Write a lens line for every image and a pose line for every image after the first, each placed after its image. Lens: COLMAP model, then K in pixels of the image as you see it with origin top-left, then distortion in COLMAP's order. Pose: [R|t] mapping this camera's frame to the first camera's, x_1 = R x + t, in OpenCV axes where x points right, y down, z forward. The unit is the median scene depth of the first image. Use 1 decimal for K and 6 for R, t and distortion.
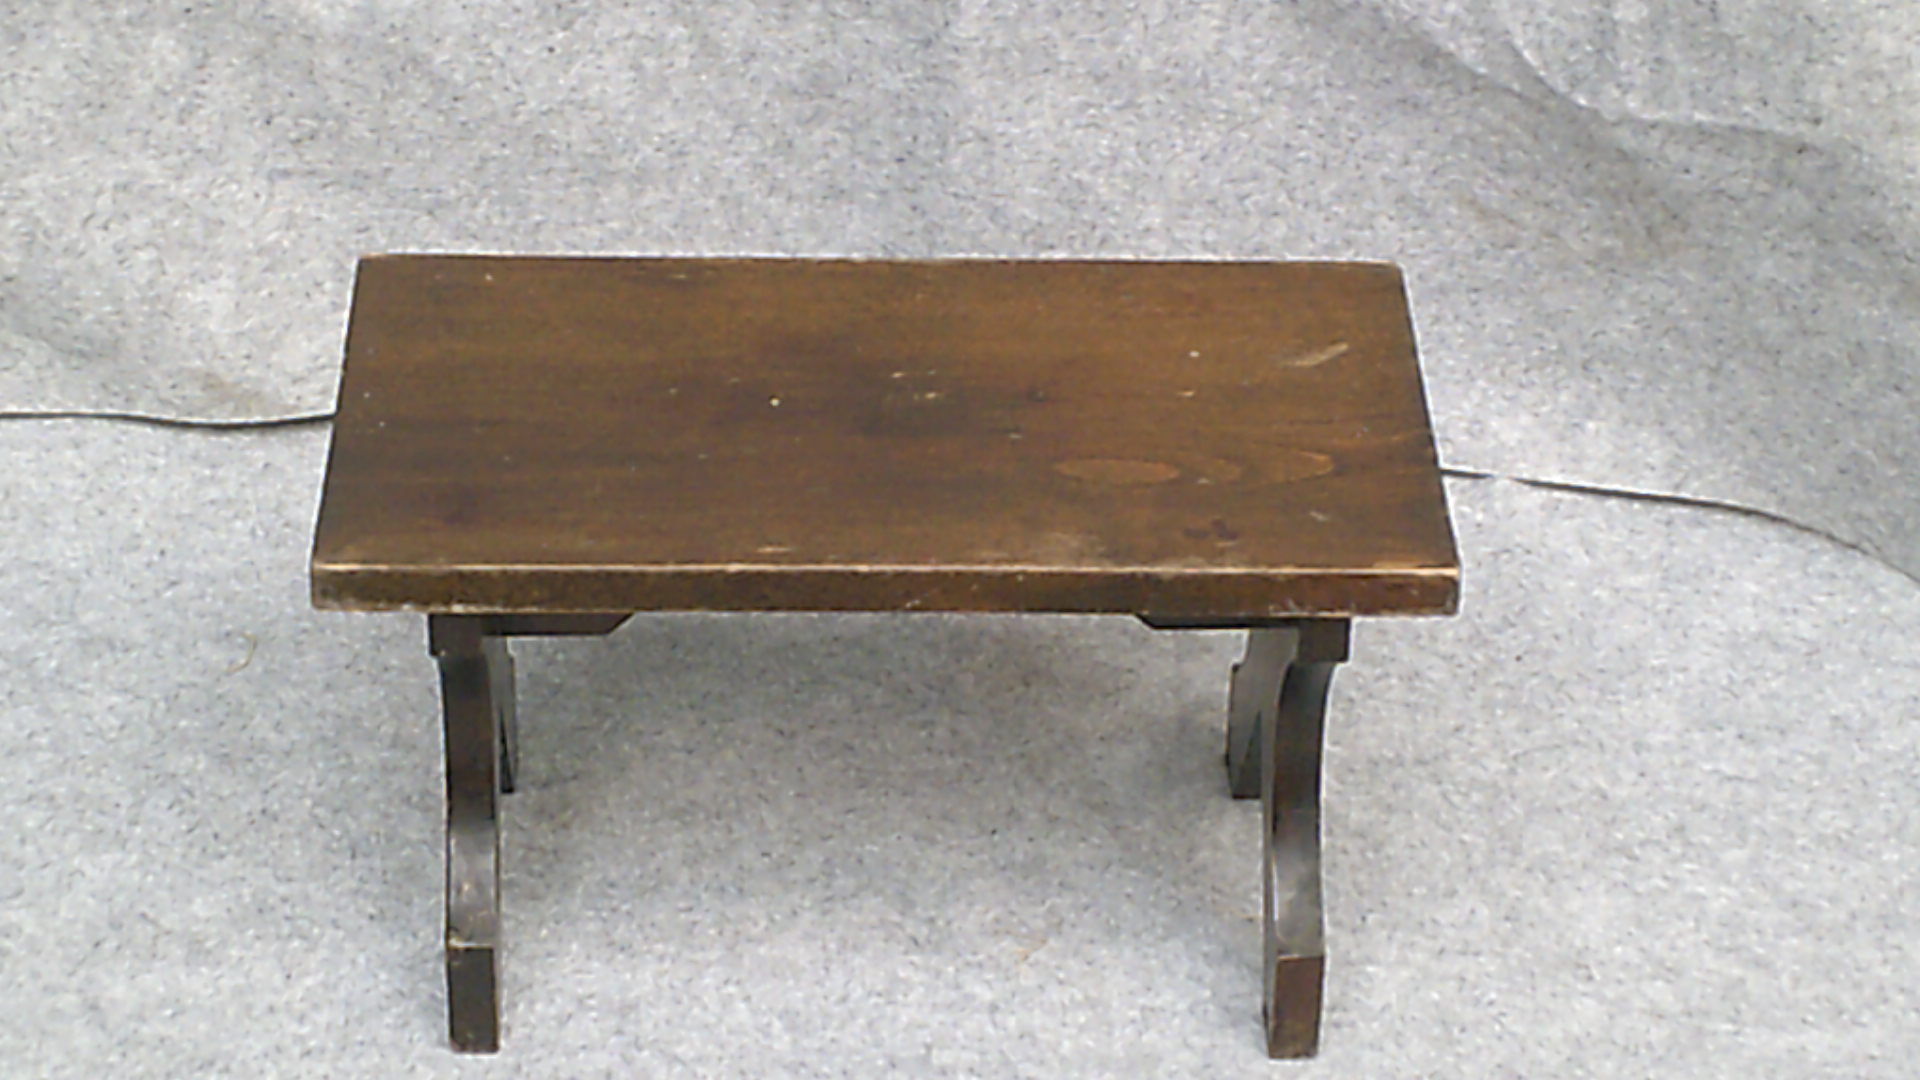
lens RADIAL K [[4510.3, 0, 945.0], [0, 4510.3, 537.6], [0, 0, 1]] dist [0.065449, 0.000000]
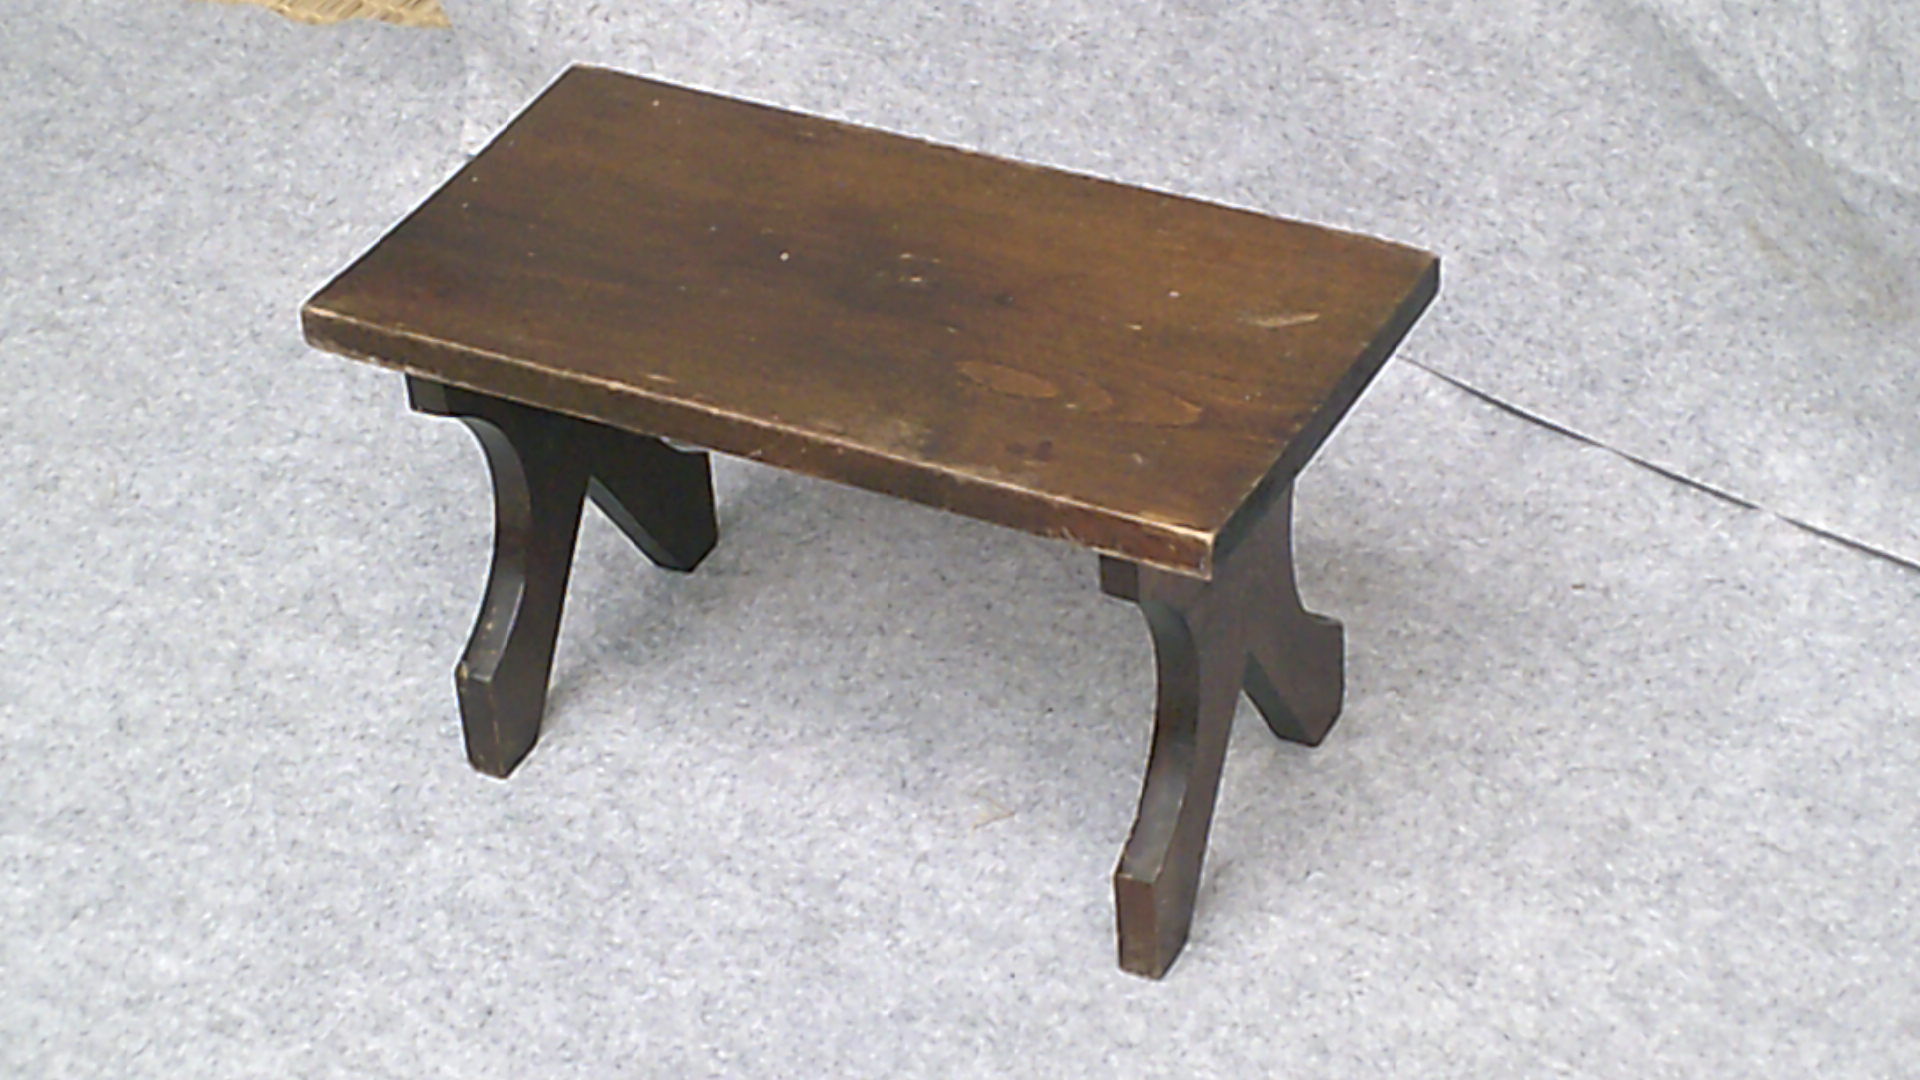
lens RADIAL K [[4311.1, 0, 956.2], [0, 4311.1, 544.5], [0, 0, 1]] dist [0.096062, 0.000000]
pose [[0.870792, 0.225231, -0.437027, 0.422855], [-0.211577, 0.974047, 0.080420, -0.049461], [0.443798, 0.022436, 0.895846, 0.077843]]
